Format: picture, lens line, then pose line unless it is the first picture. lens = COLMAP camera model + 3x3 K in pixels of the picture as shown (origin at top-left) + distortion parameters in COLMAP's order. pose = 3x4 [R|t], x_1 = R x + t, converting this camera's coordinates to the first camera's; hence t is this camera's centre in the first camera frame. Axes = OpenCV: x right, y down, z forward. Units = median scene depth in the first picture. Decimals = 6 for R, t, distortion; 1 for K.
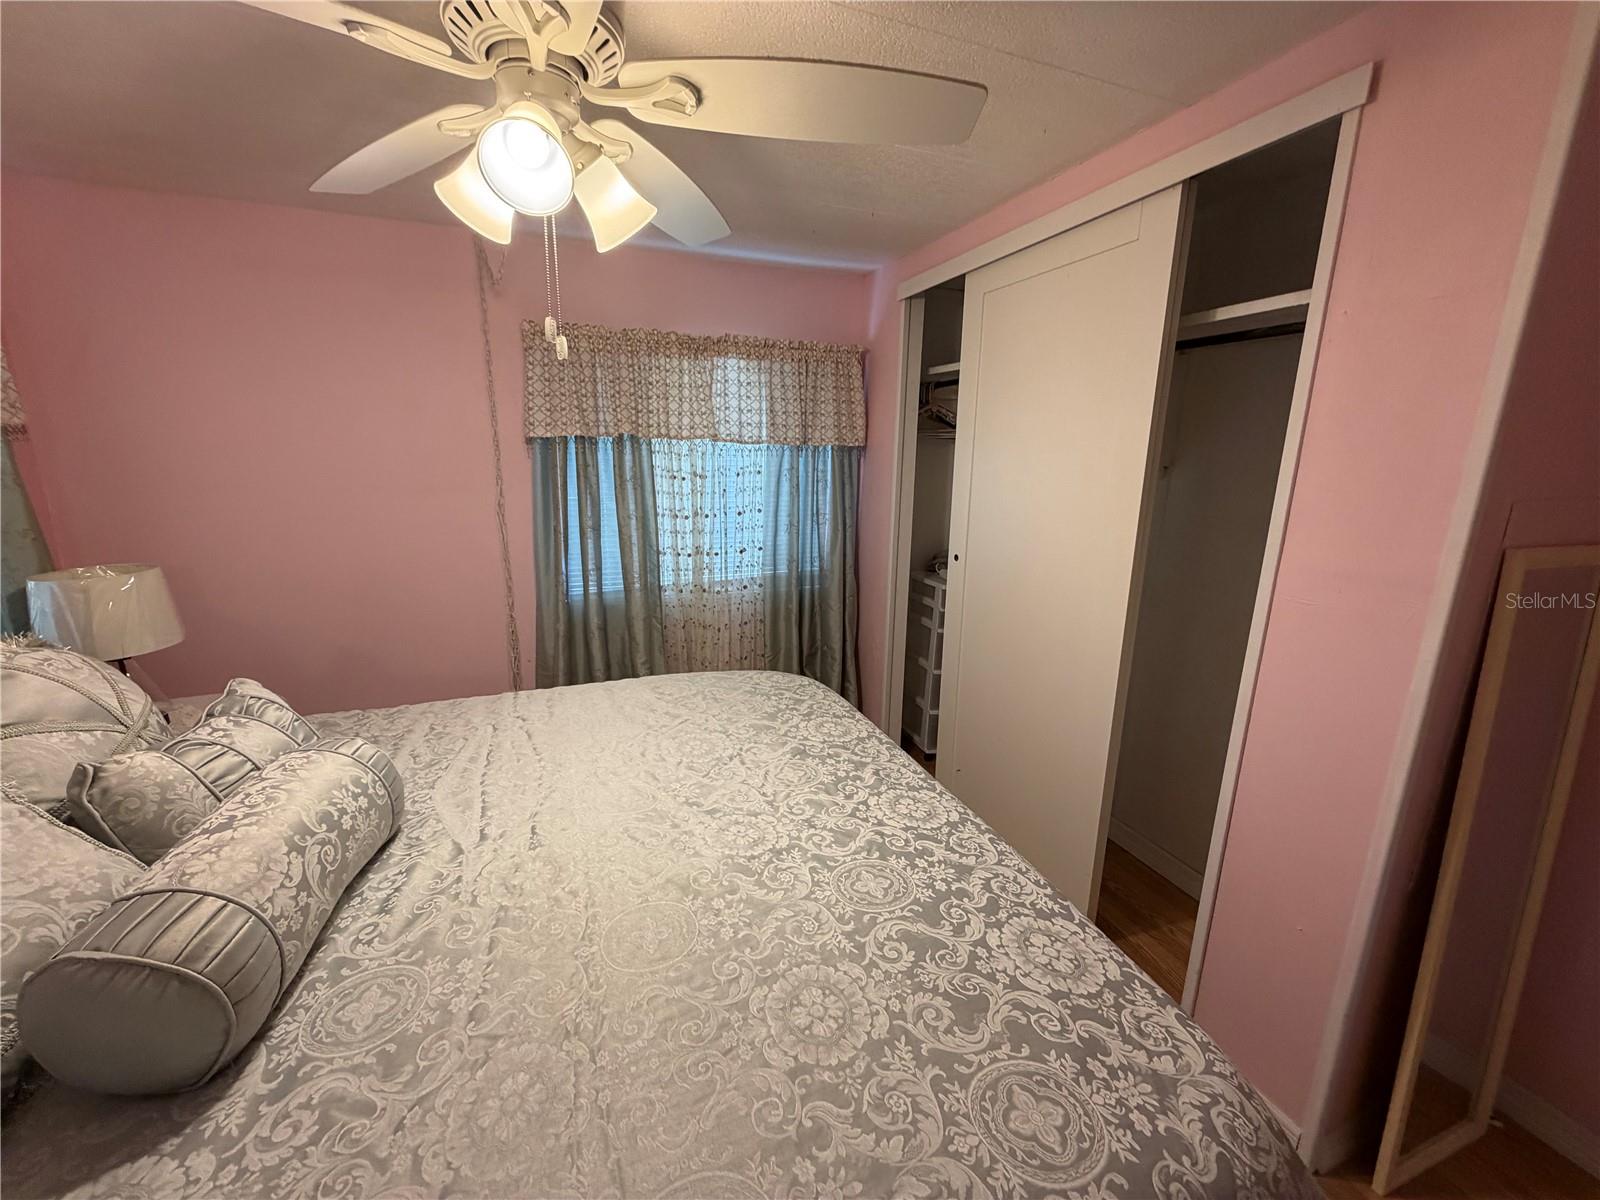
lens RADIAL K [[636.4, 0, 801.0], [0, 636.4, 598.7], [0, 0, 1]] dist [-0.000026, -0.000498]
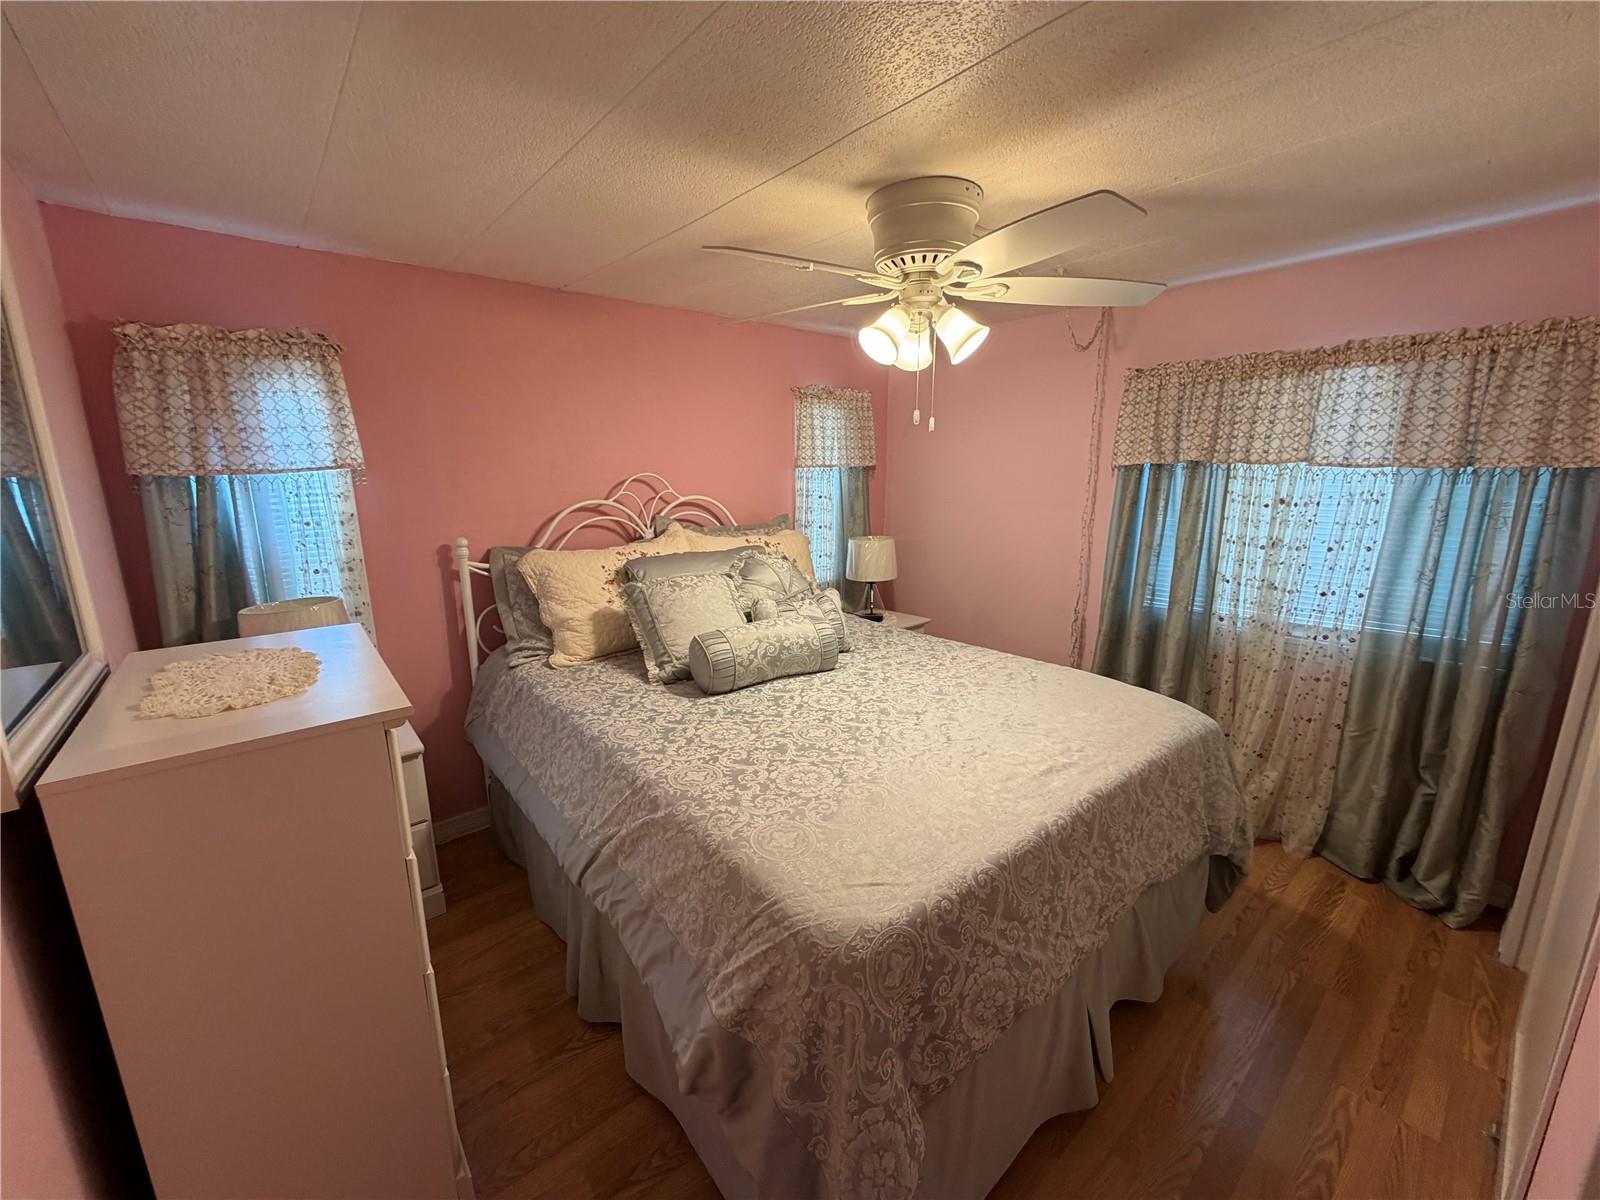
lens RADIAL K [[636.4, 0, 803.3], [0, 636.4, 601.3], [0, 0, 1]] dist [-0.000026, -0.000498]
pose [[0.340312, 0.184749, -0.921985, 0.478677], [-0.196052, 0.972901, 0.122587, -0.034156], [0.919648, 0.139039, 0.367310, 0.054835]]
